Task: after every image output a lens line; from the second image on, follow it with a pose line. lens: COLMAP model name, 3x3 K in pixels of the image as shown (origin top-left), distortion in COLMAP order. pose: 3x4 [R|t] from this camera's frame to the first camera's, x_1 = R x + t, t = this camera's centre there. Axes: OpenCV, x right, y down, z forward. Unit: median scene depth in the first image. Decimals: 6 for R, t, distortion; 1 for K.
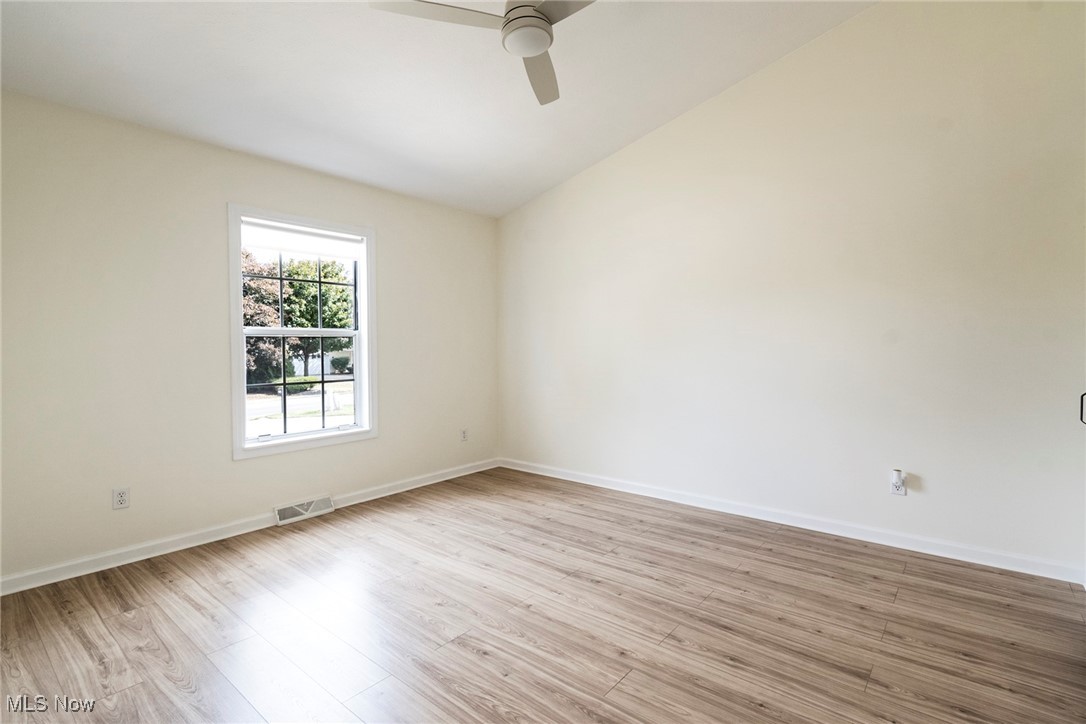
lens RADIAL K [[495.7, 0, 547.4], [0, 495.7, 358.4], [0, 0, 1]] dist [0.001340, 0.000202]
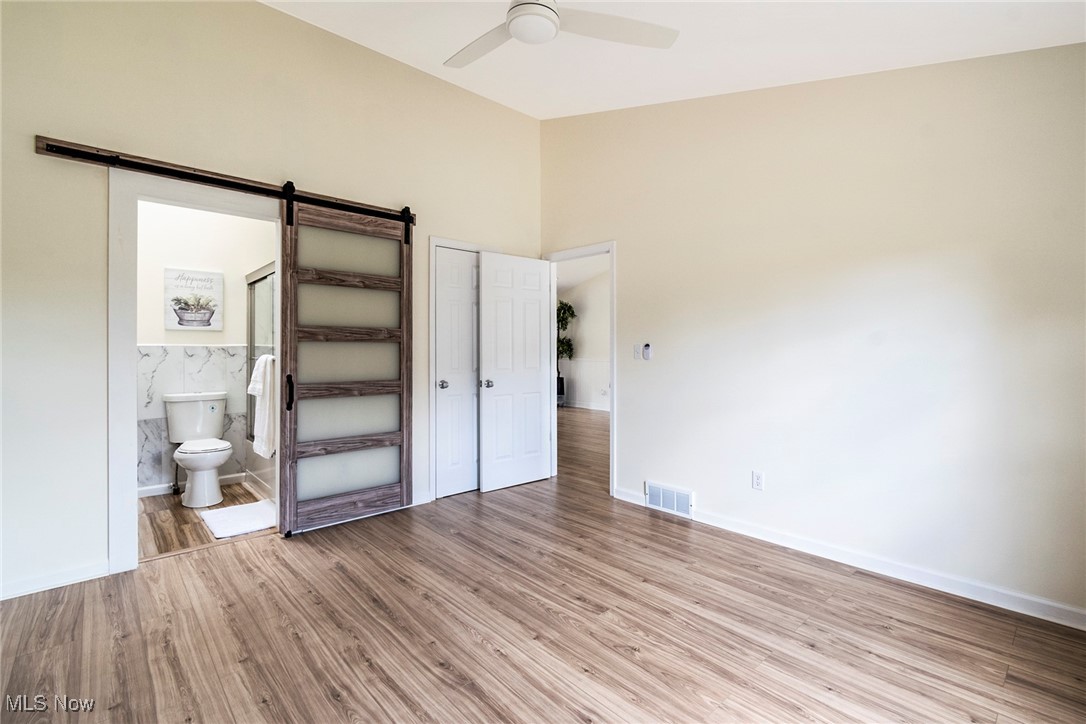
lens RADIAL K [[495.7, 0, 540.5], [0, 495.7, 356.6], [0, 0, 1]] dist [0.001340, 0.000202]
pose [[-0.988196, 0.002056, 0.153179, -0.203184], [0.008864, 0.999002, 0.043774, -0.079928], [-0.152936, 0.044615, -0.987228, 2.042612]]
